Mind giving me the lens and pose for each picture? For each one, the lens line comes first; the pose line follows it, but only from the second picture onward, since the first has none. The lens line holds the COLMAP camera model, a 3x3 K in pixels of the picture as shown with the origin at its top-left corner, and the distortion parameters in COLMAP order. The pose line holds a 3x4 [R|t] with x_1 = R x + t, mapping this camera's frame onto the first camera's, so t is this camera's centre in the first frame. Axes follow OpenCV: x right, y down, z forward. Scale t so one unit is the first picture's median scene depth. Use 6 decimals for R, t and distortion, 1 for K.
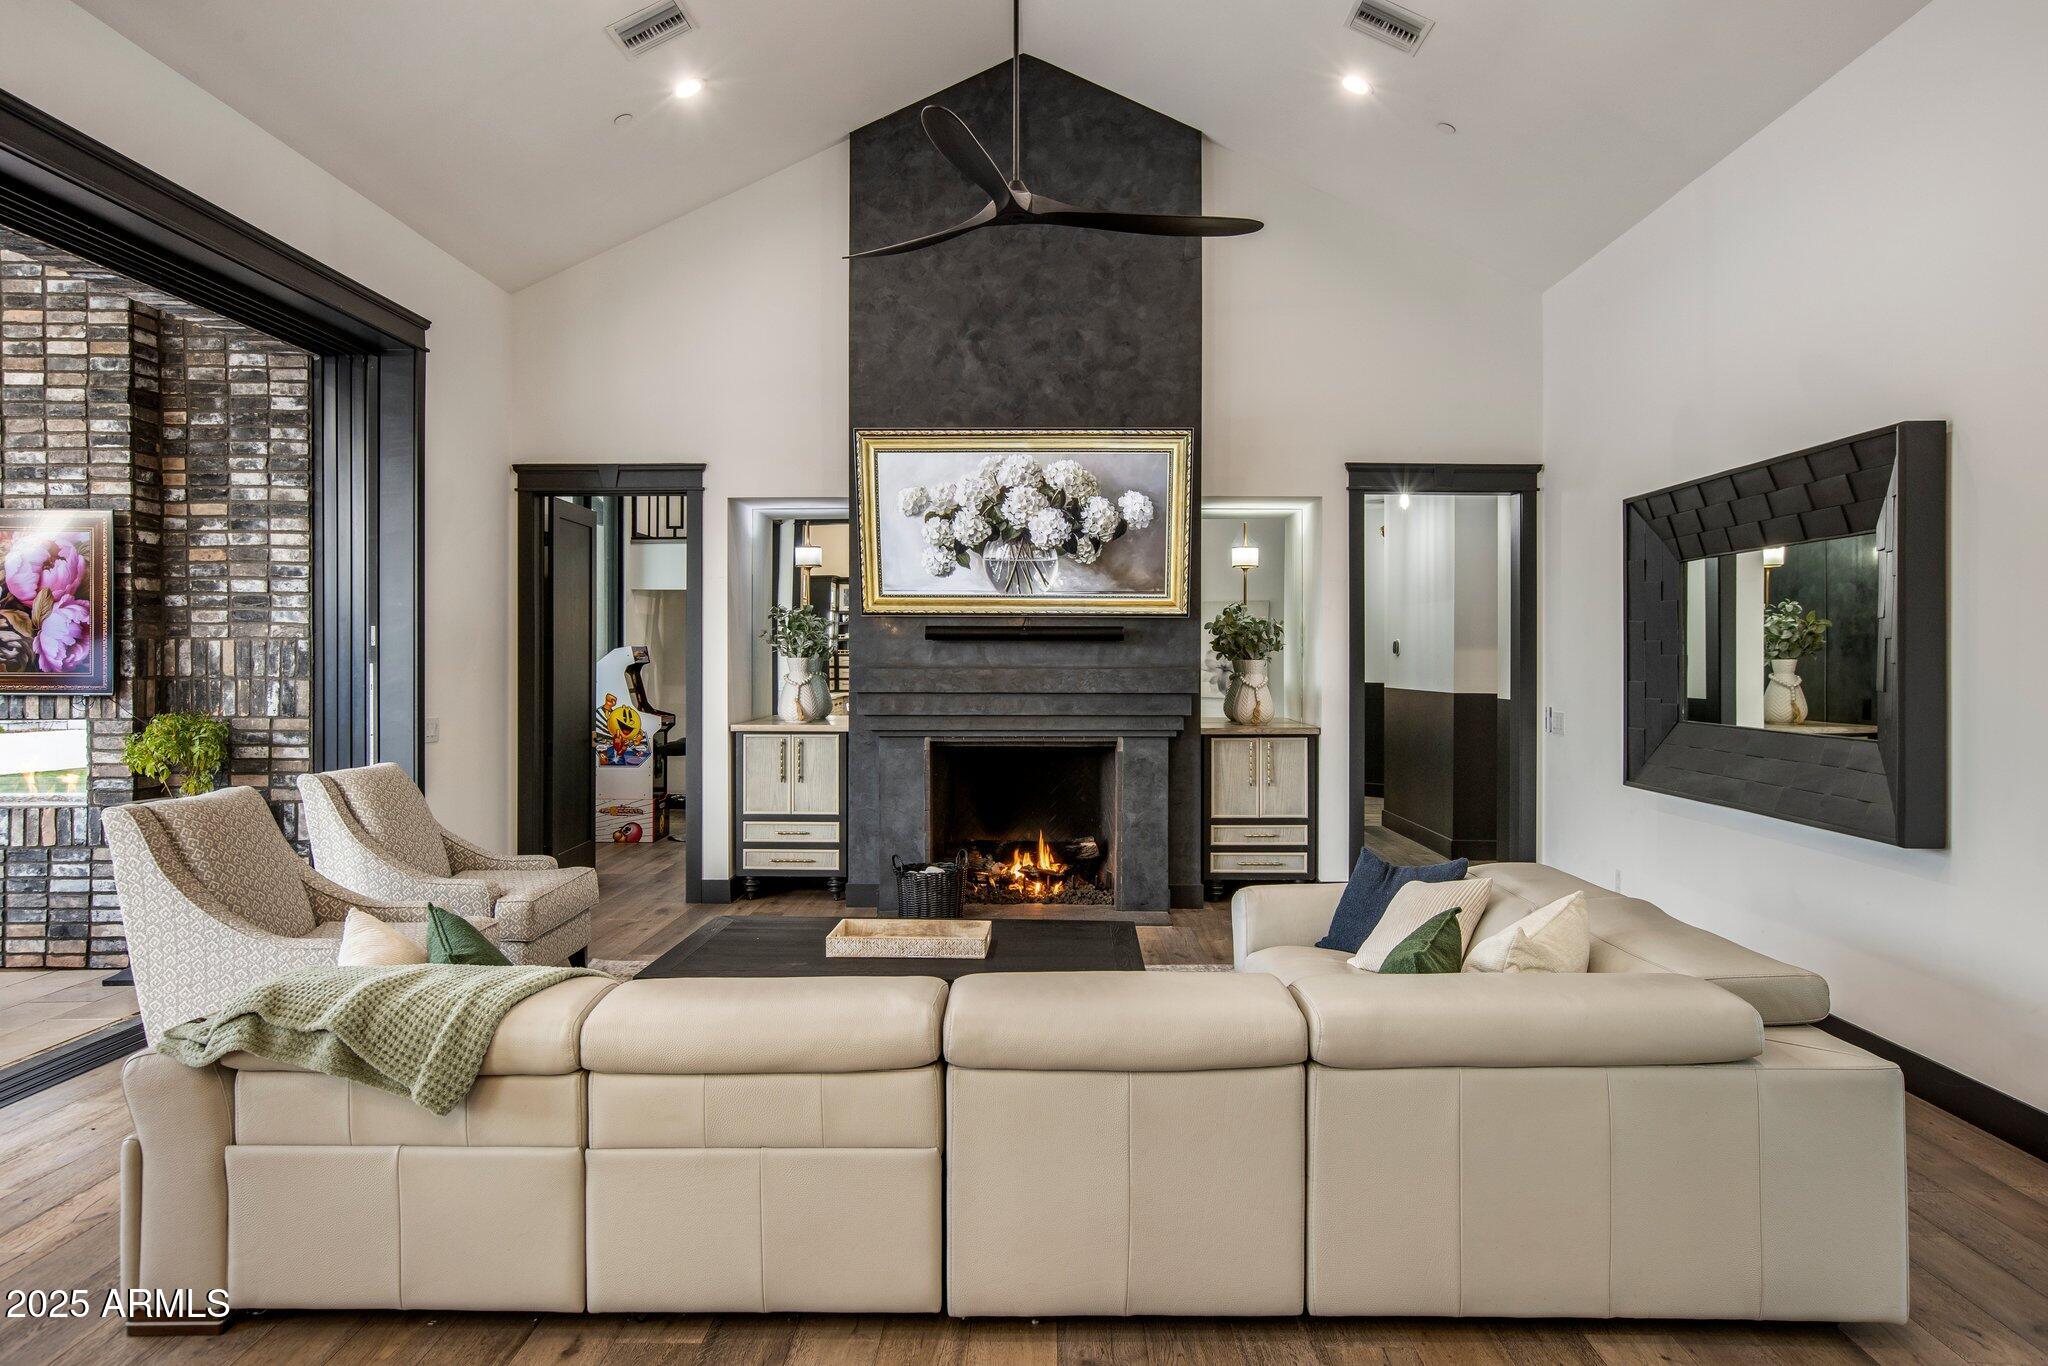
lens RADIAL K [[1435.6, 0, 1023.4], [0, 1435.6, 668.3], [0, 0, 1]] dist [0.012936, 0.023530]
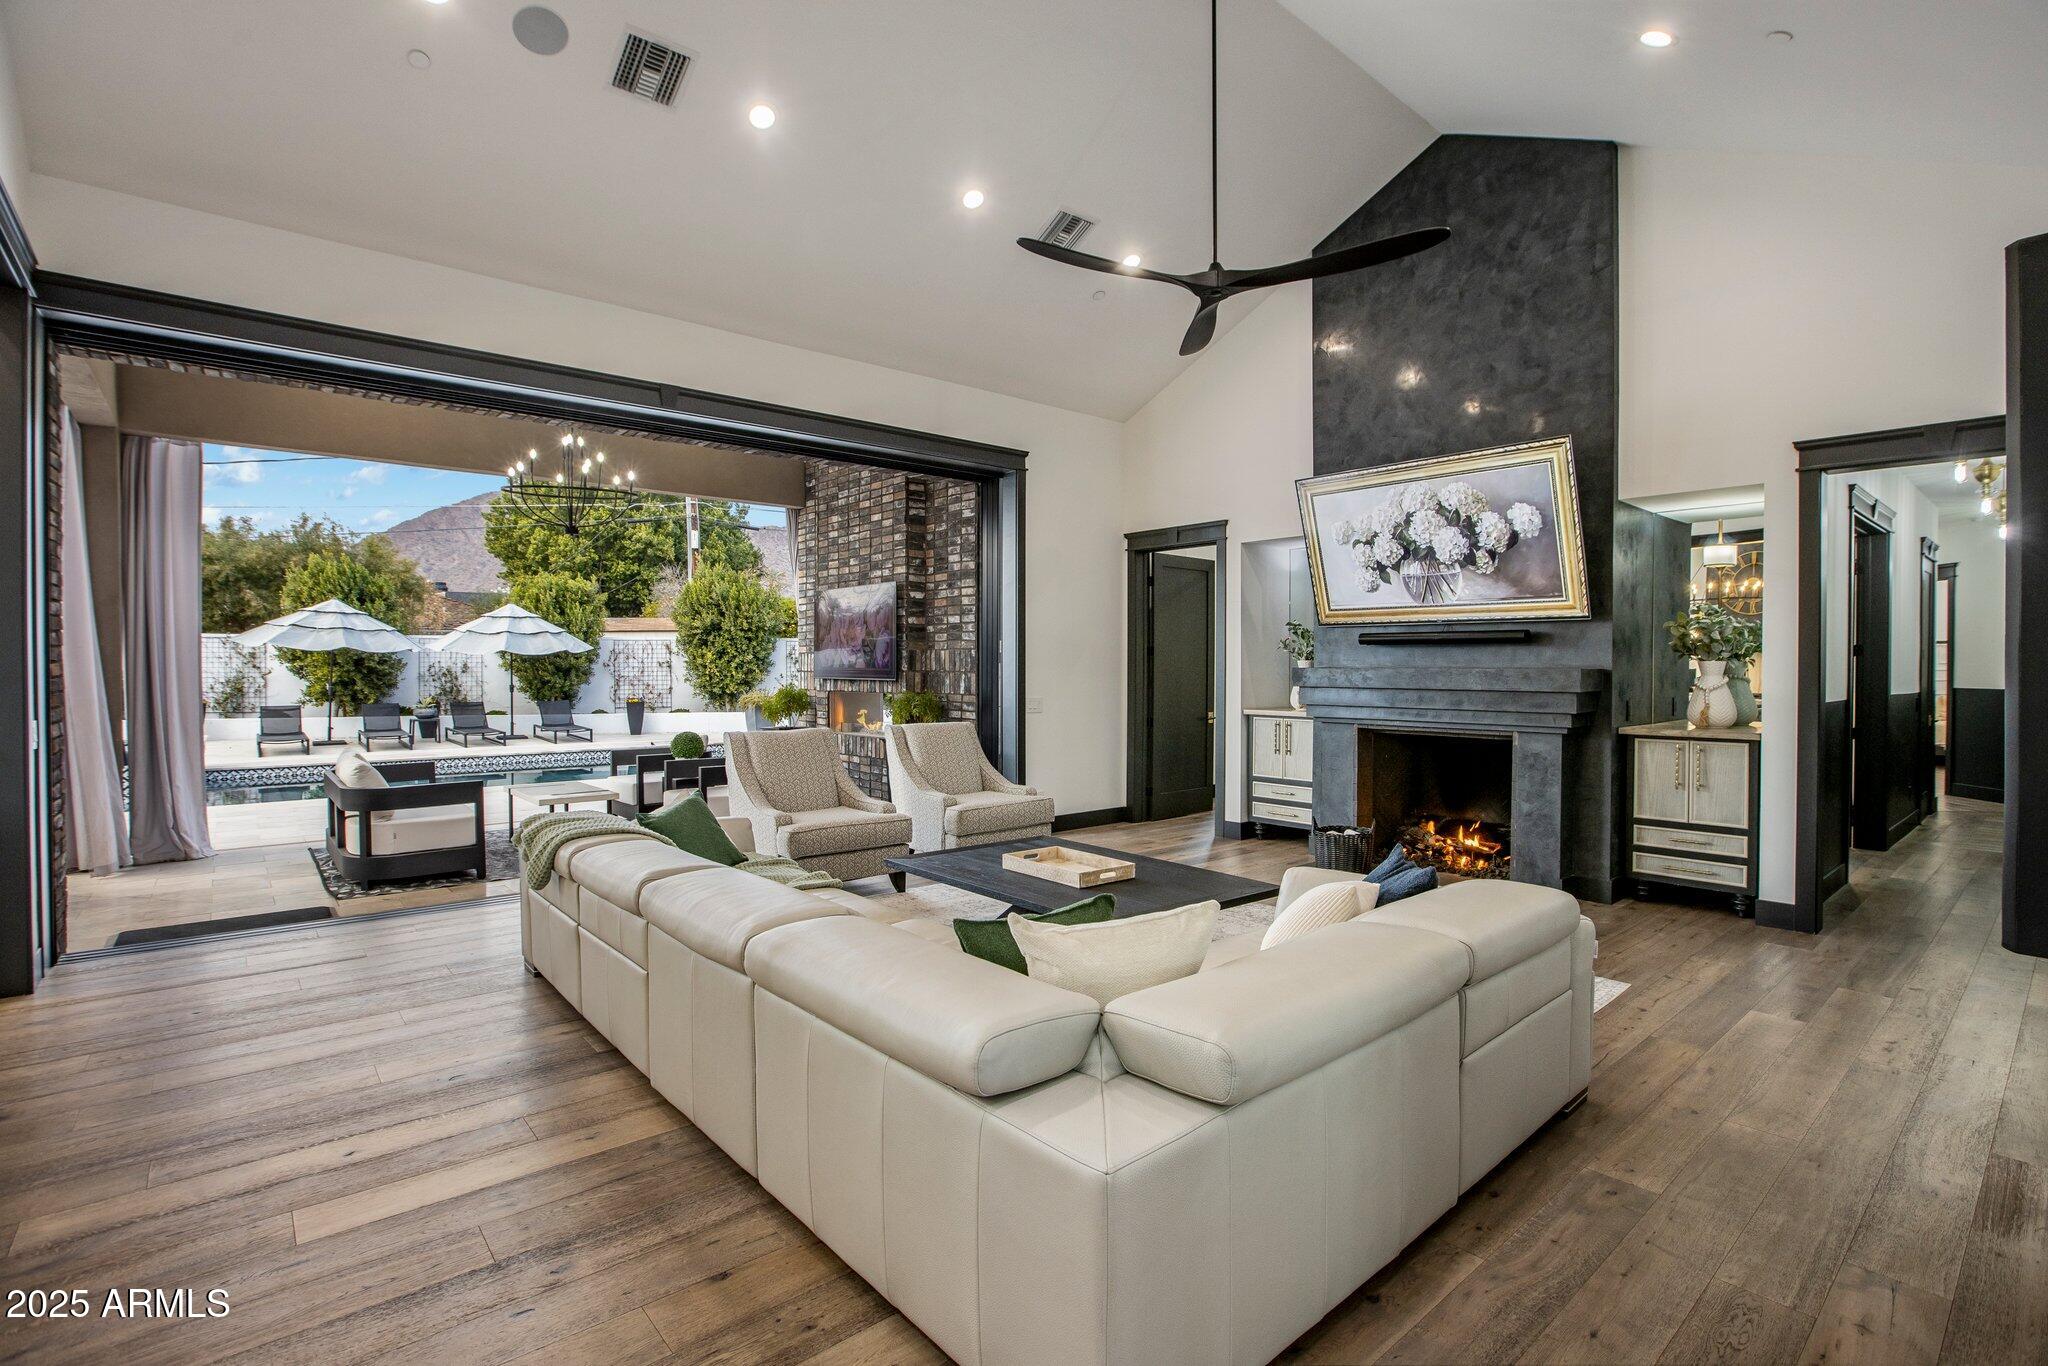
lens RADIAL K [[978.4, 0, 1028.7], [0, 978.4, 675.7], [0, 0, 1]] dist [-0.002056, 0.001194]
pose [[0.679418, 0.007796, -0.733710, 0.358875], [-0.007679, 0.999964, 0.003514, 0.005935], [0.733711, 0.003247, 0.679454, 0.231145]]
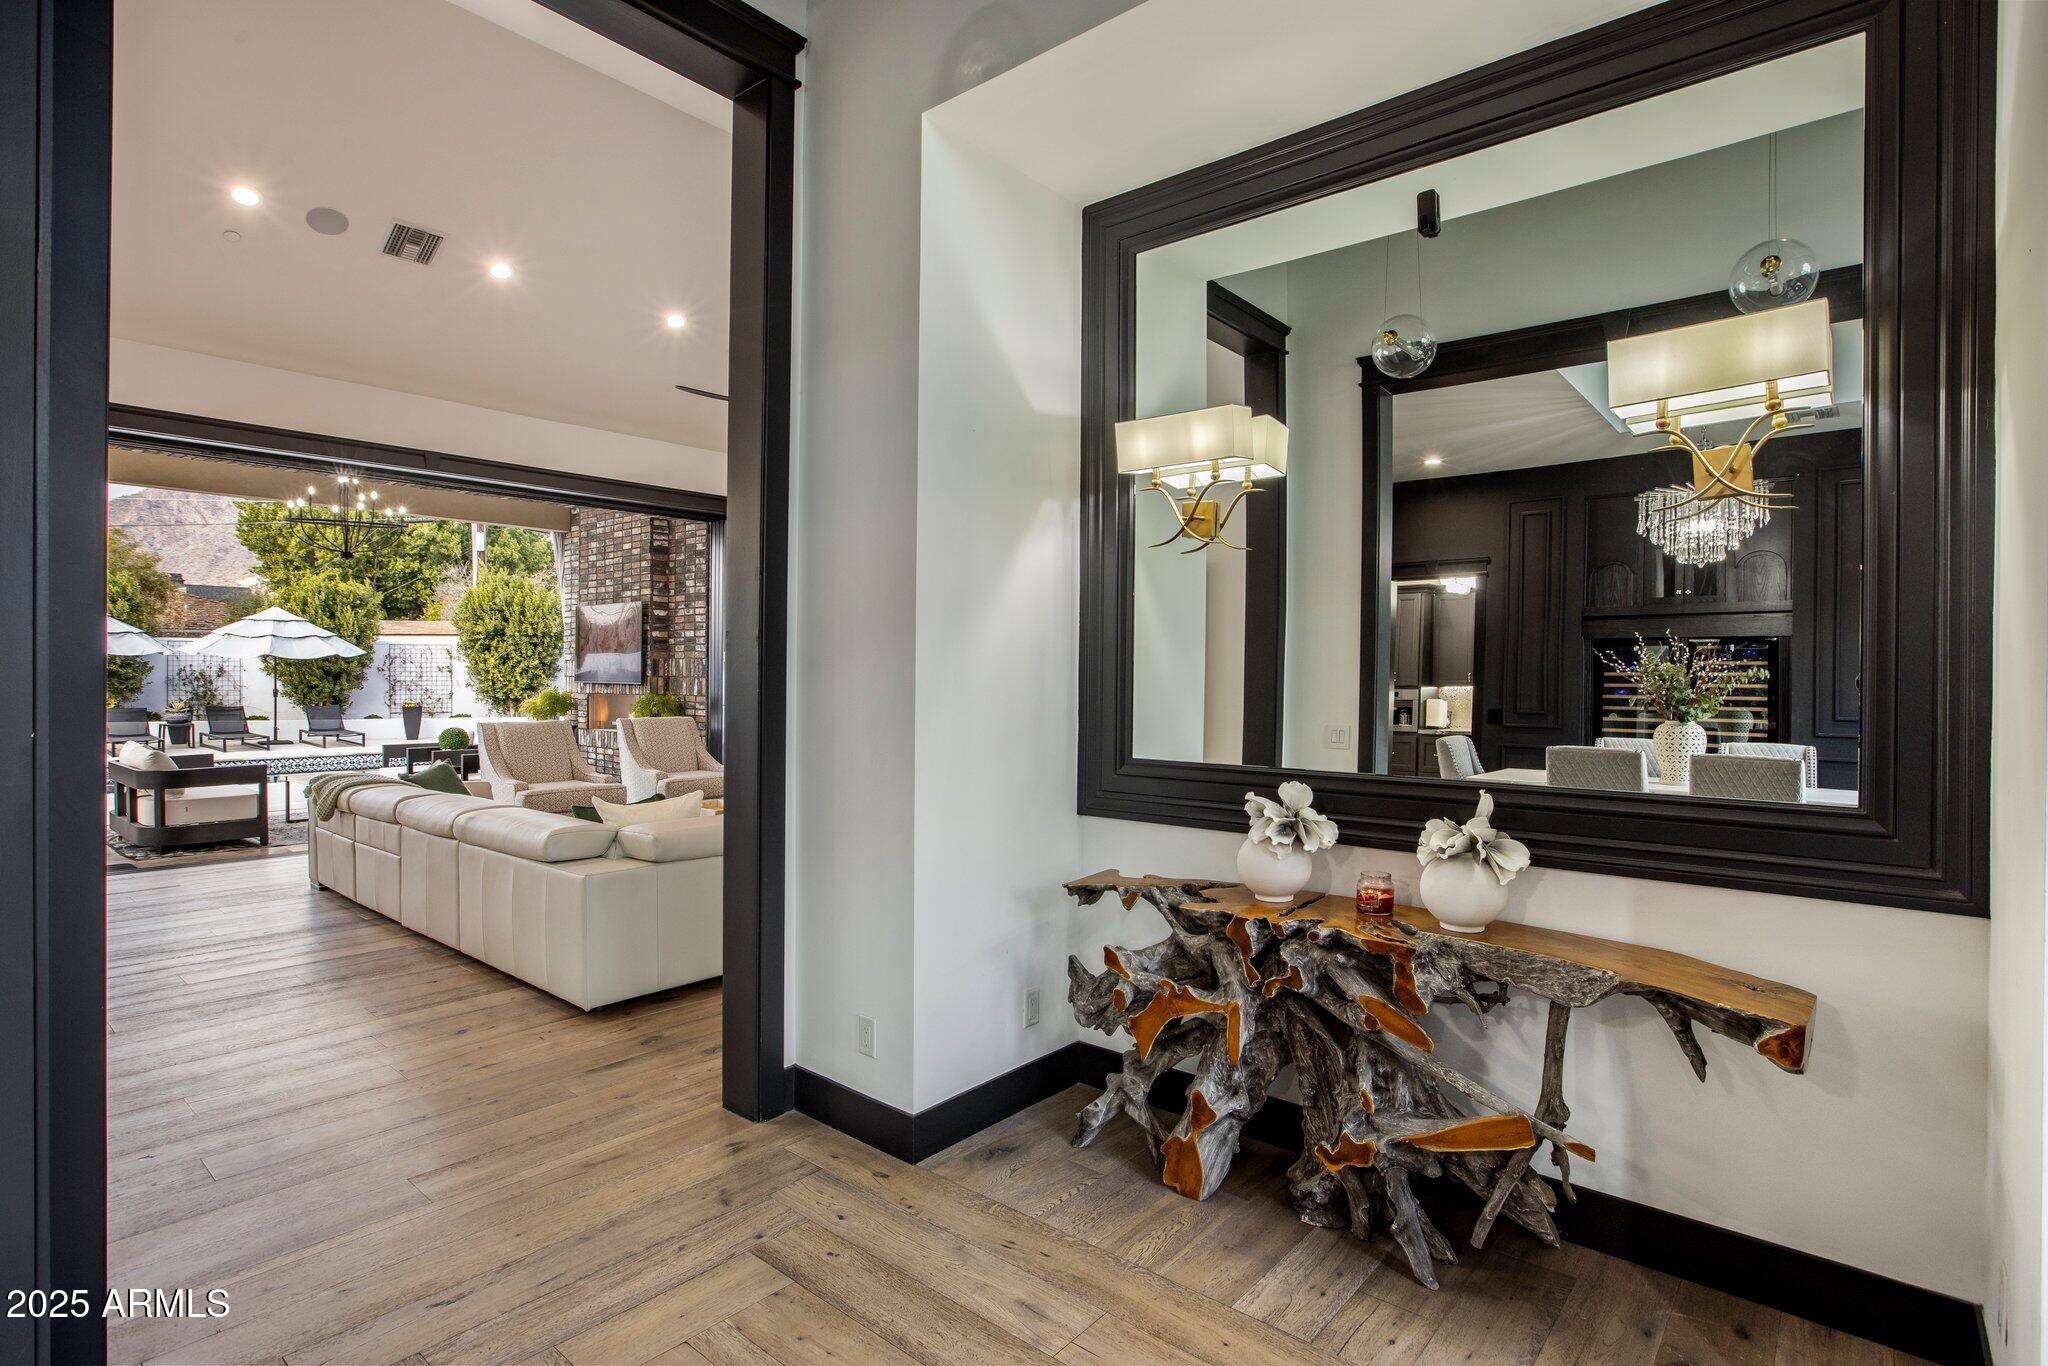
lens RADIAL K [[1054.8, 0, 1020.0], [0, 1054.8, 675.2], [0, 0, 1]] dist [0.018601, 0.004242]
pose [[0.770448, 0.005237, -0.637482, 0.748333], [-0.011329, 0.999921, -0.005476, 0.006441], [0.637402, 0.011441, 0.770446, 0.098302]]
